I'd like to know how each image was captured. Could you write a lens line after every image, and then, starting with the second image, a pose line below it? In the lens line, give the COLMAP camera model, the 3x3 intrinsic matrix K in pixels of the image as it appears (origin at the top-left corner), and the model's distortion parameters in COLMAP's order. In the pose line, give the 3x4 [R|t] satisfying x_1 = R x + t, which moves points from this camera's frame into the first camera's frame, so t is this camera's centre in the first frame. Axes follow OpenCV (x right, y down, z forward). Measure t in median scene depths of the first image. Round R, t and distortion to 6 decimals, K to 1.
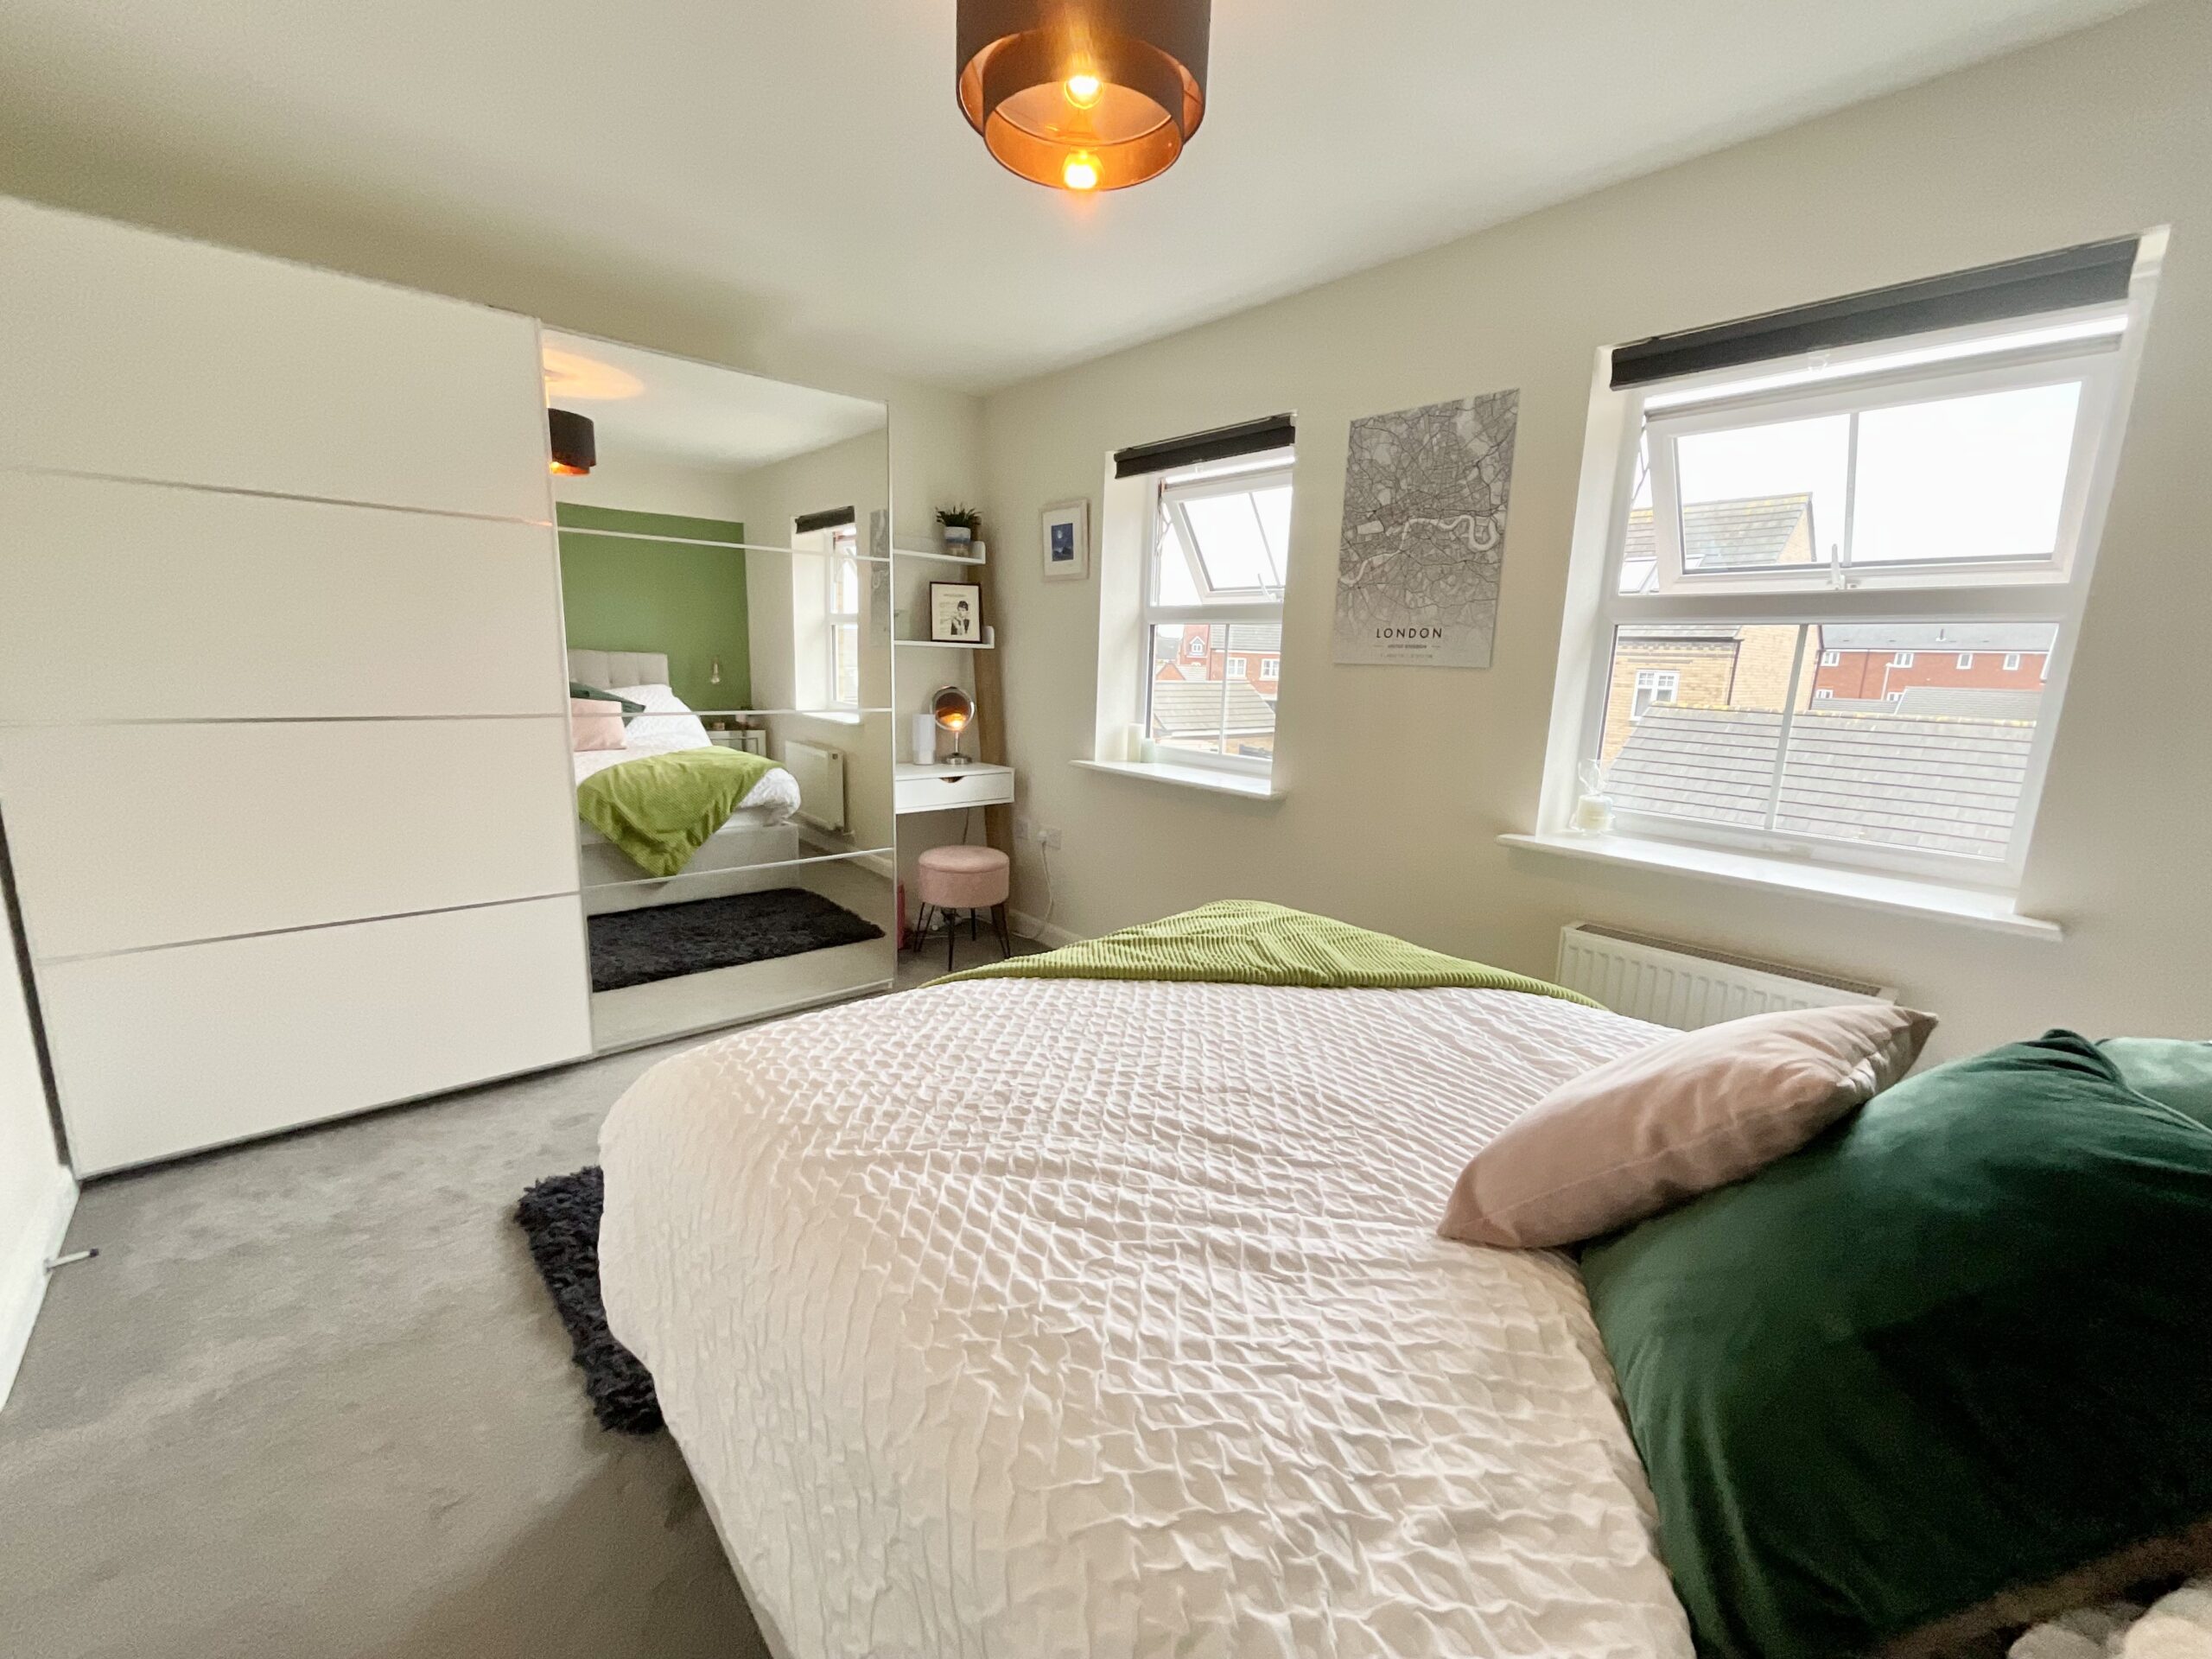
lens RADIAL K [[905.4, 0, 1121.1], [0, 905.4, 836.0], [0, 0, 1]] dist [0.003358, 0.001508]
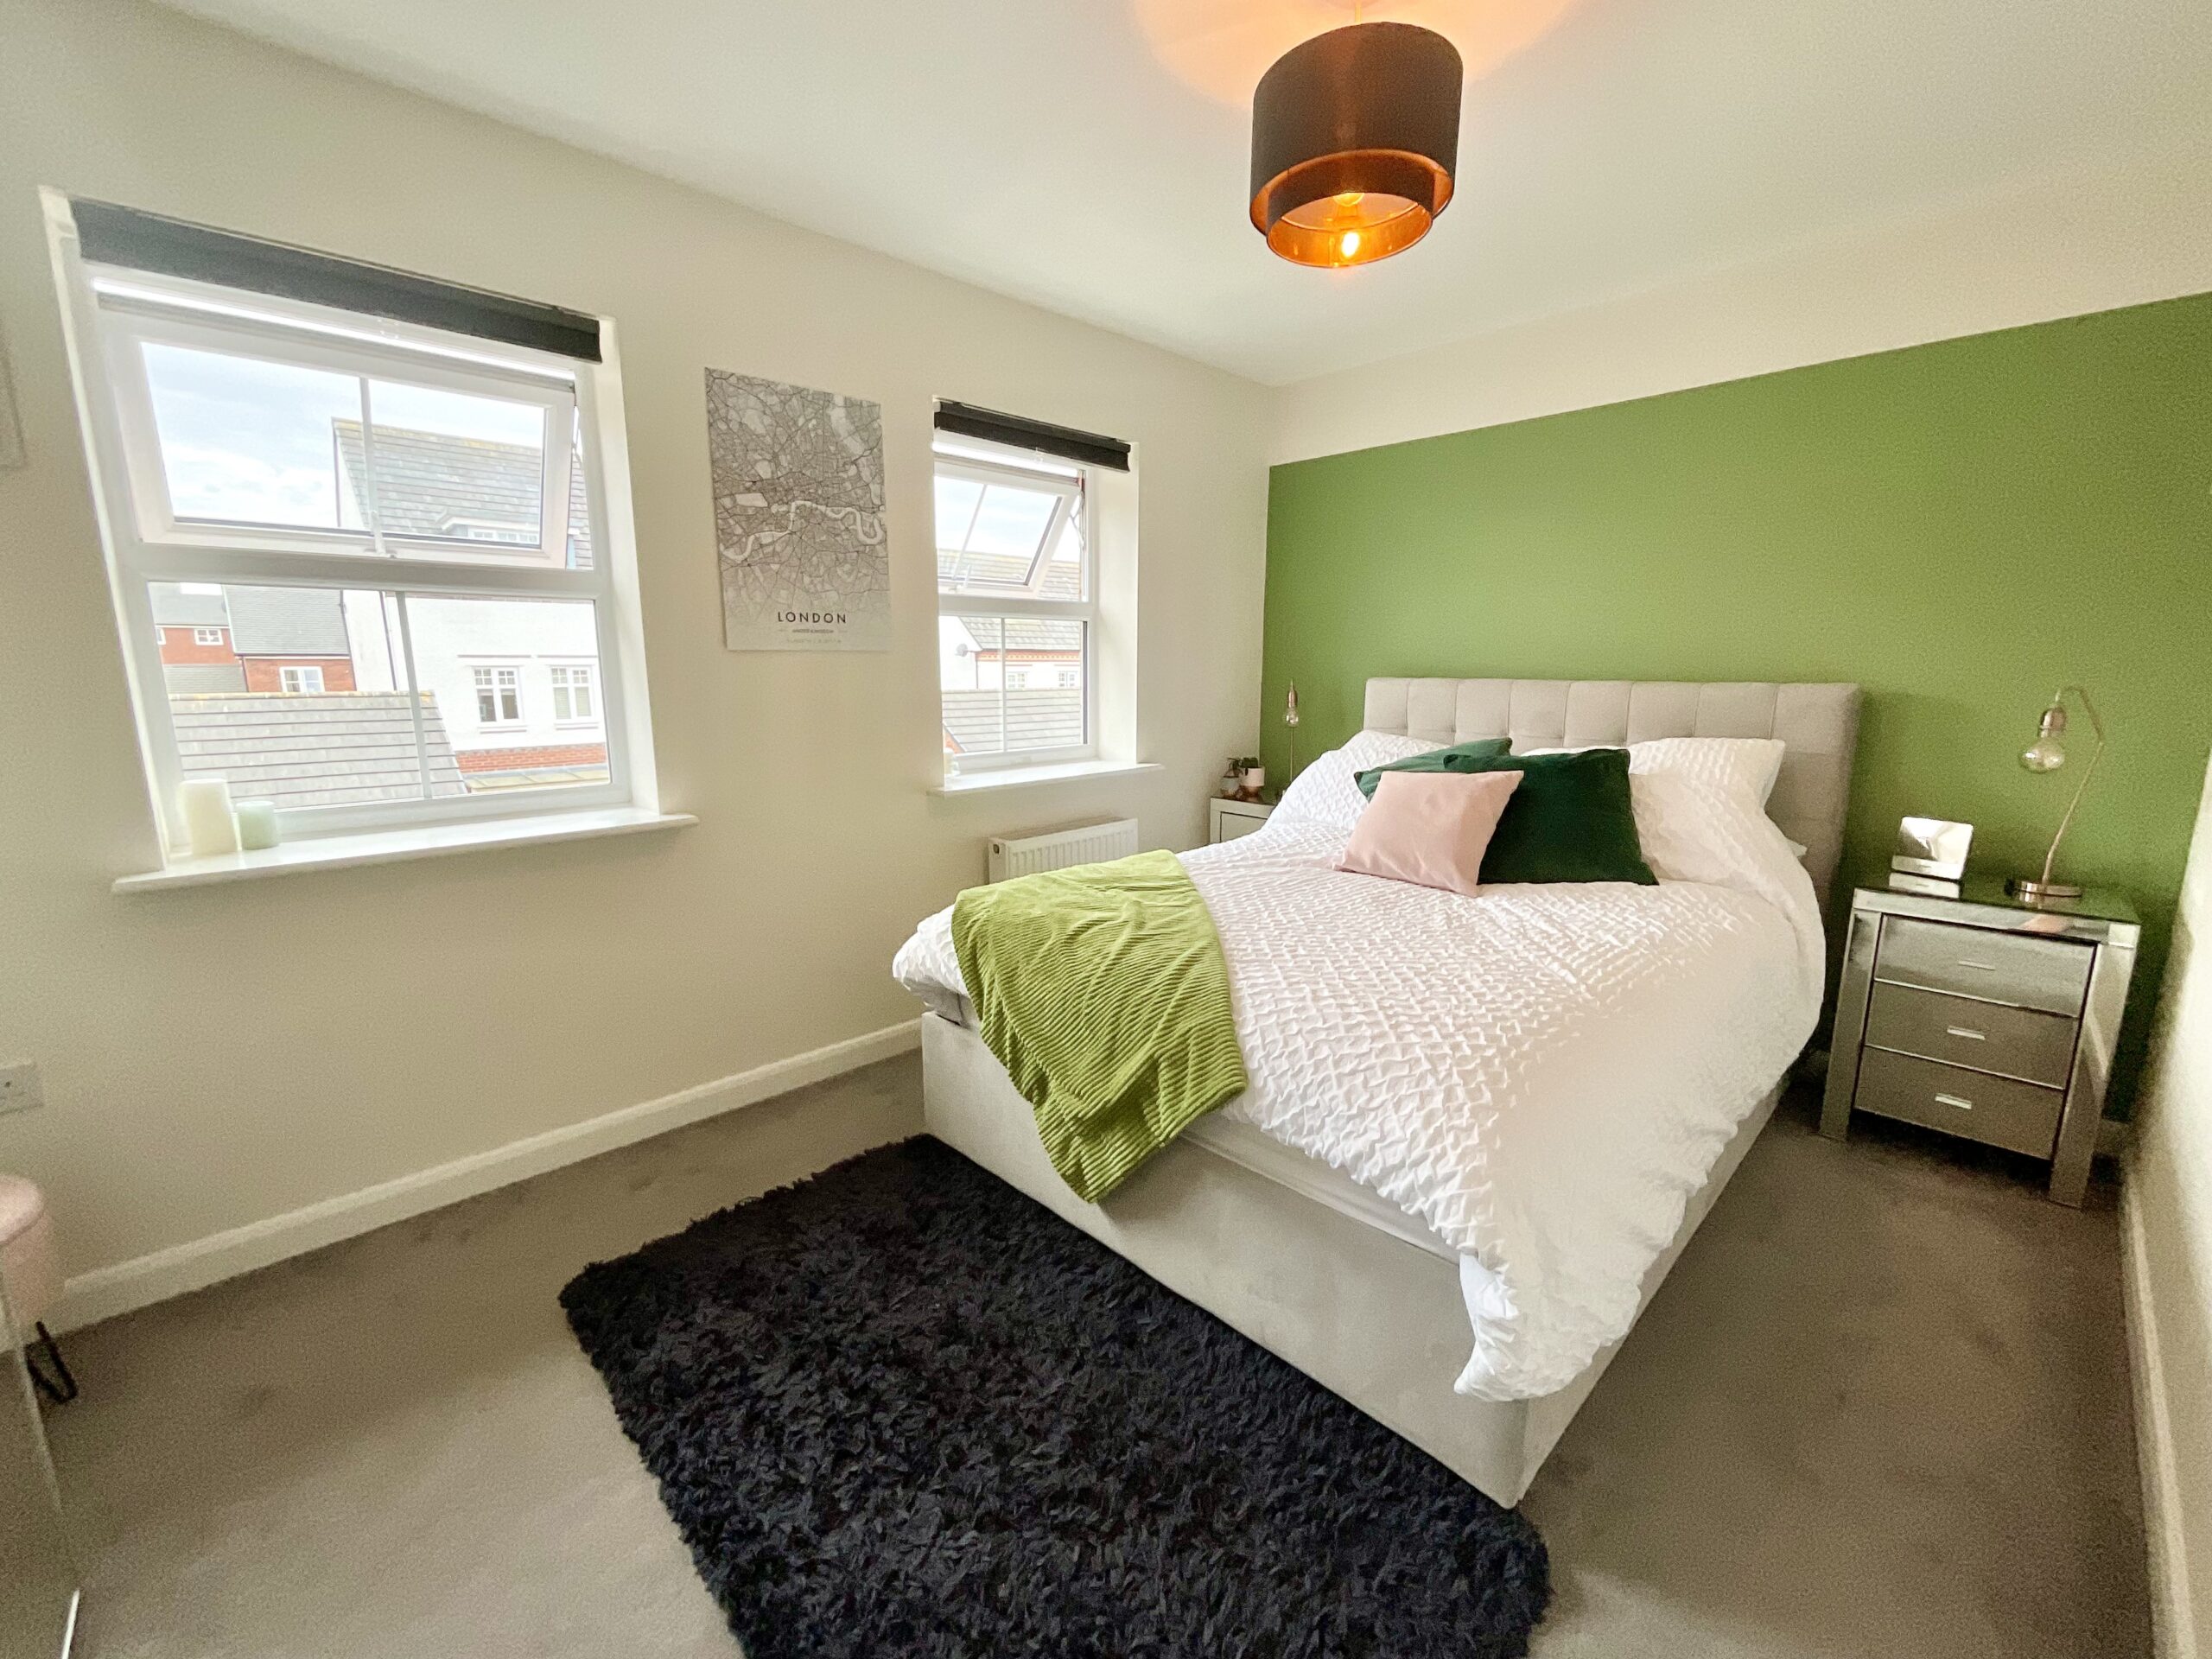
lens RADIAL K [[905.4, 0, 1113.7], [0, 905.4, 823.1], [0, 0, 1]] dist [0.003358, 0.001508]
pose [[-0.022436, -0.216335, 0.976061, -0.712405], [0.189293, 0.957728, 0.216622, -0.164752], [-0.981664, 0.189622, 0.019463, 0.715554]]
